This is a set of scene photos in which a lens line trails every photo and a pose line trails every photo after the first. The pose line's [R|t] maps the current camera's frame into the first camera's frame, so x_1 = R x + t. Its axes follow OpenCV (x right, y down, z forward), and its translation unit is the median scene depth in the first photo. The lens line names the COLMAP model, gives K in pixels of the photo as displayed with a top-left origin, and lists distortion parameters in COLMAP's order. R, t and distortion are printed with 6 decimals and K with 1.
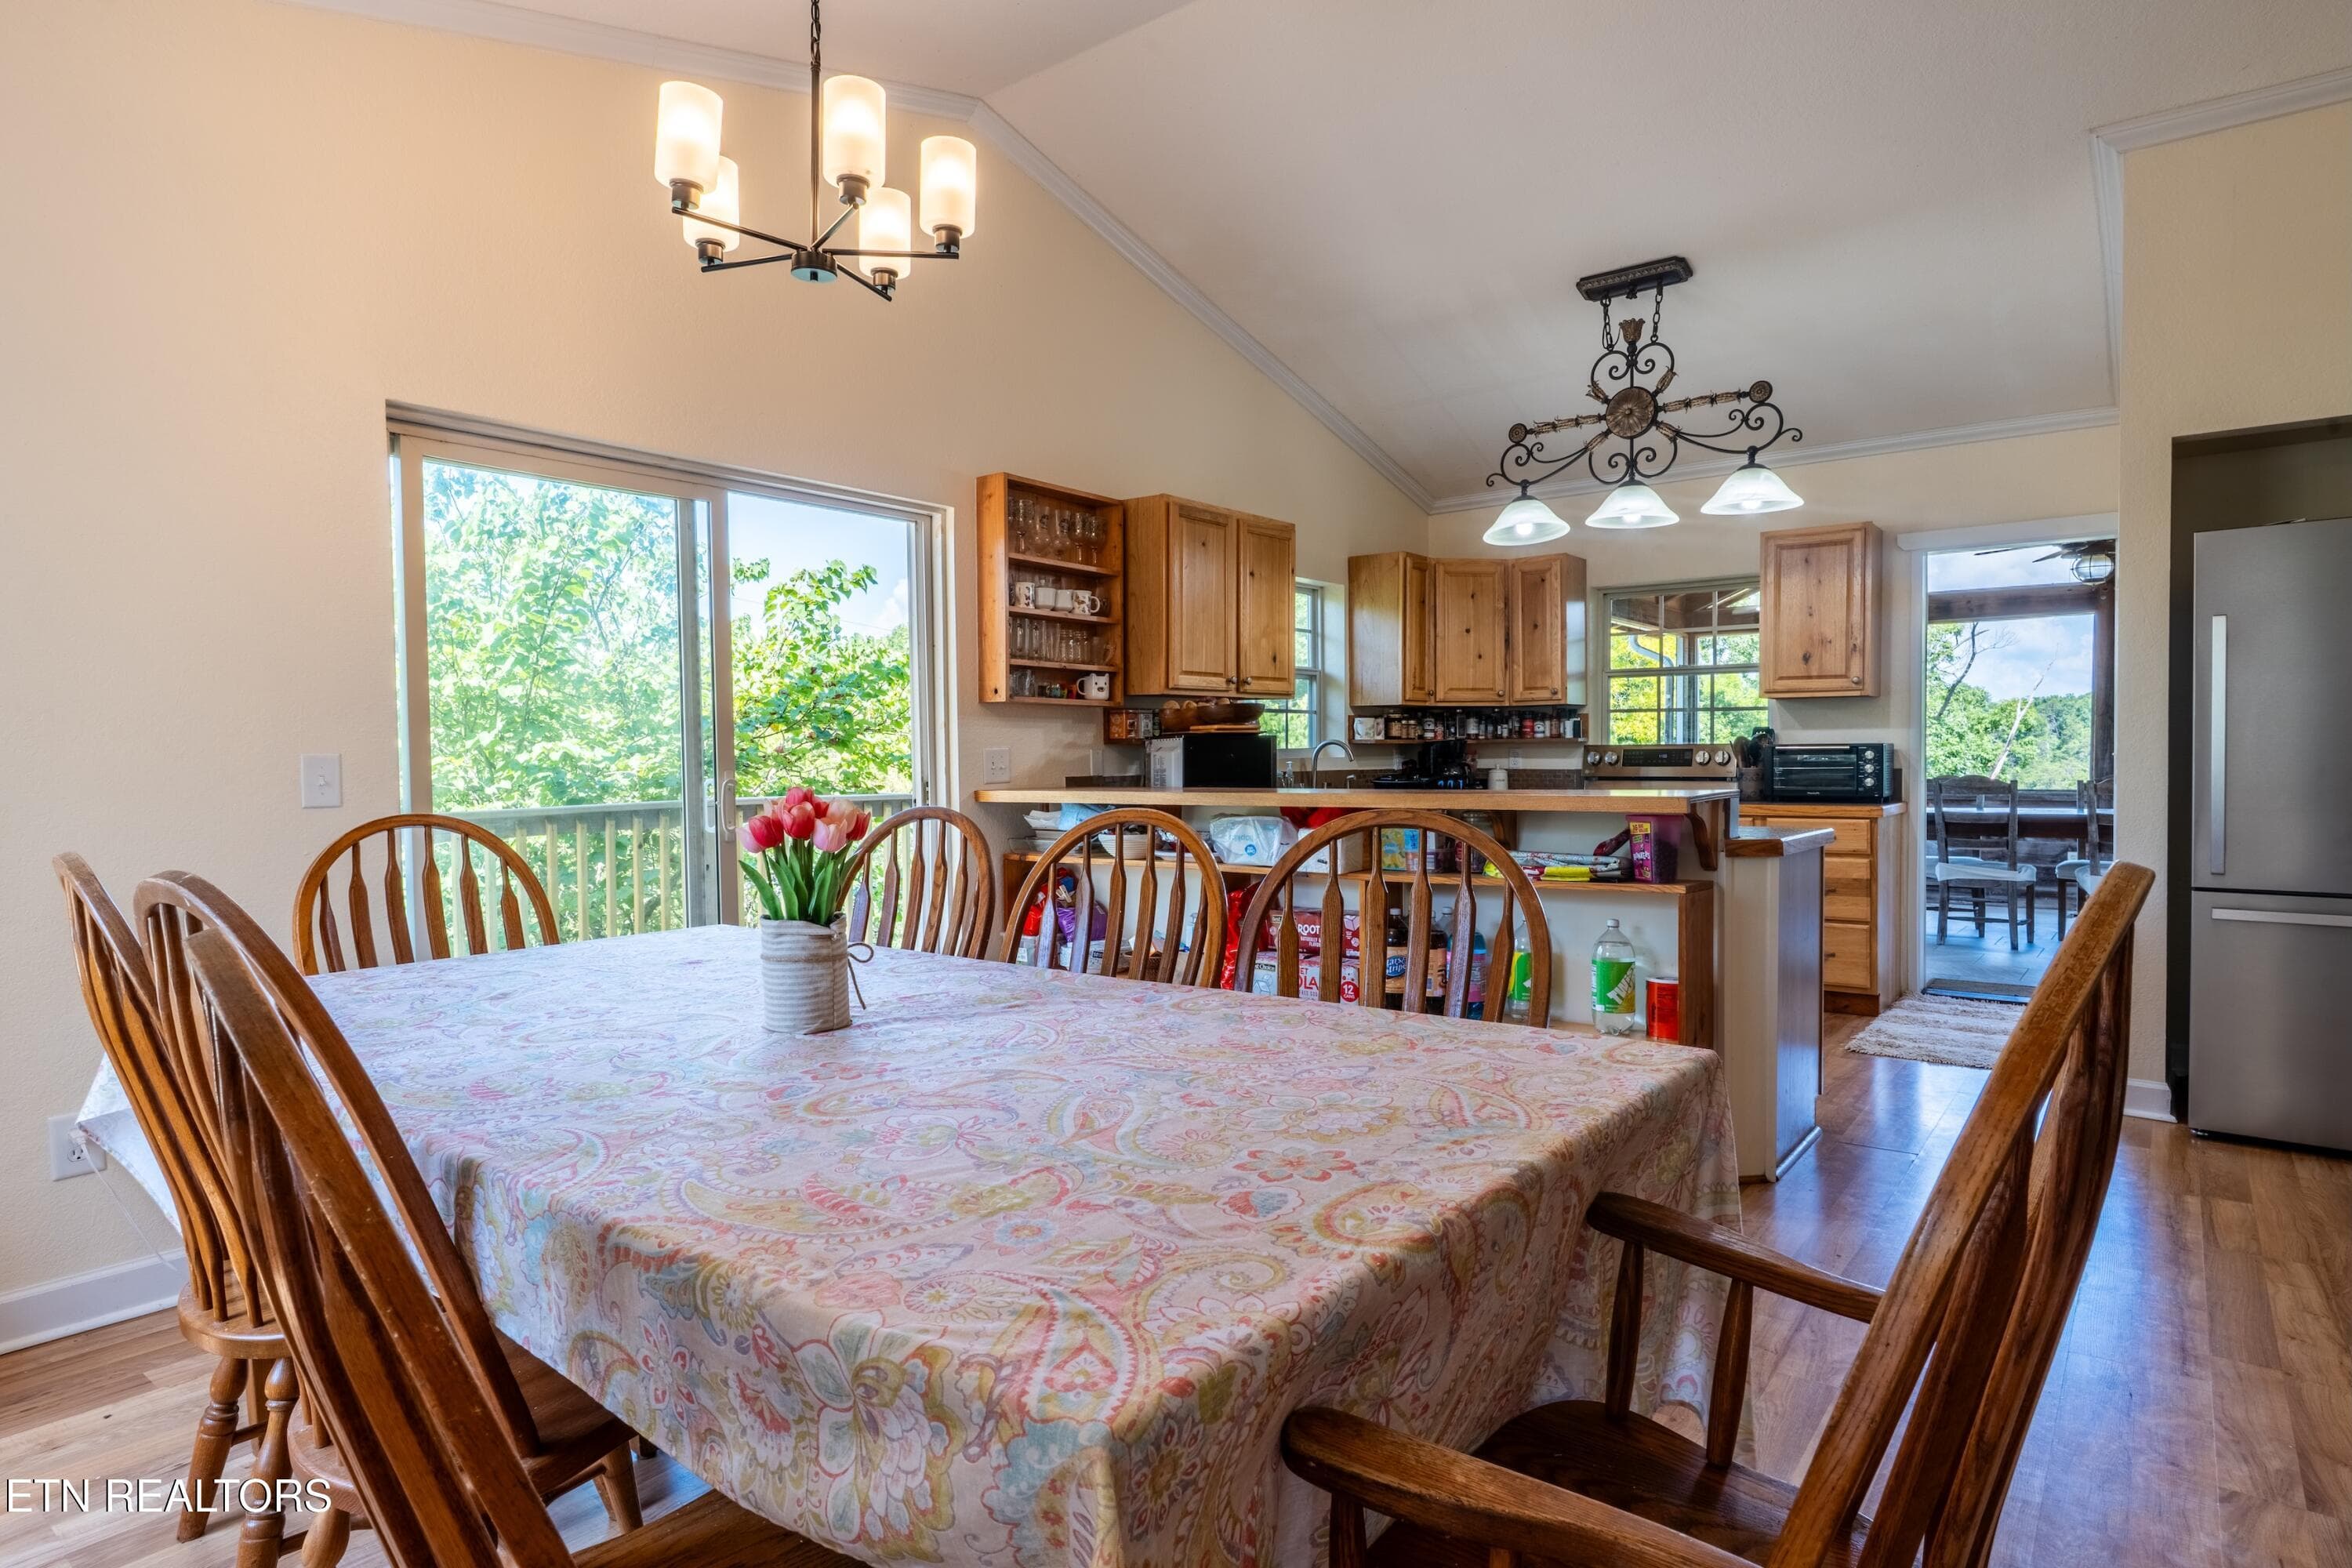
lens RADIAL K [[1274.1, 0, 1176.0], [0, 1274.1, 784.0], [0, 0, 1]] dist [-0.003604, 0.000379]
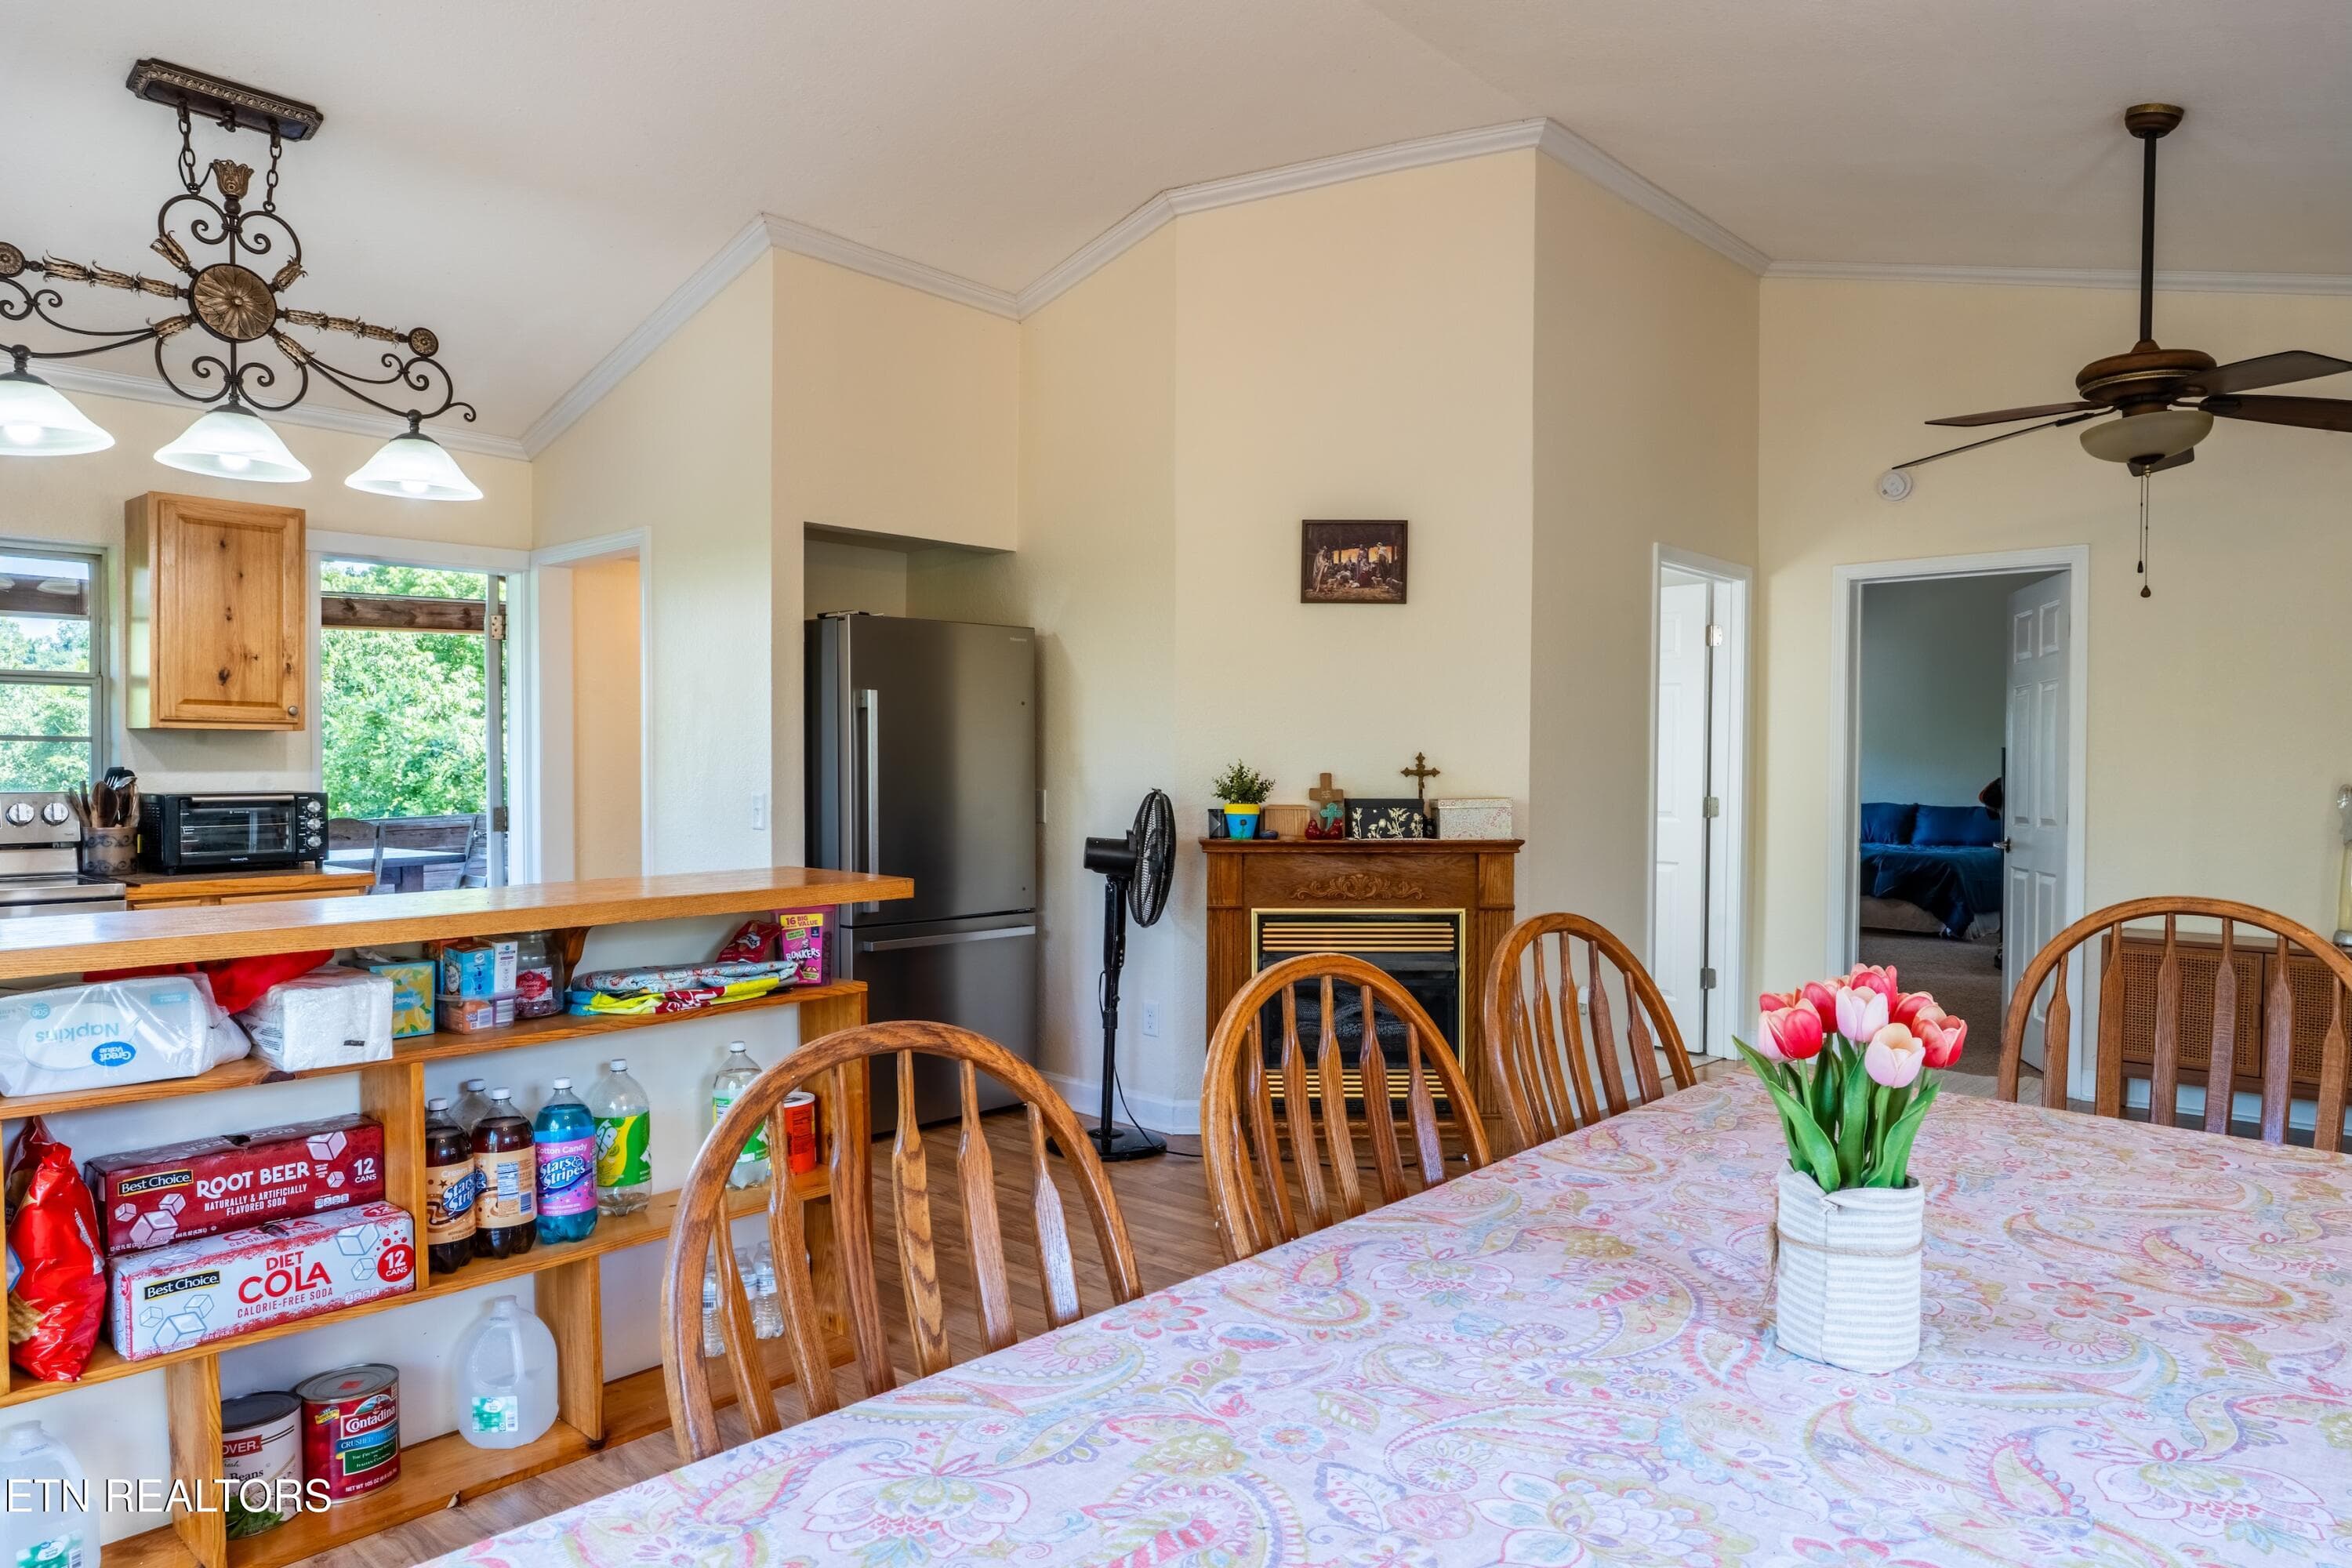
lens RADIAL K [[1487.2, 0, 1166.8], [0, 1487.2, 791.3], [0, 0, 1]] dist [-0.000843, 0.002187]
pose [[0.080293, -0.012770, 0.996689, -0.364484], [0.021632, 0.999705, 0.011065, -0.034627], [-0.996537, 0.020672, 0.080546, 0.443403]]
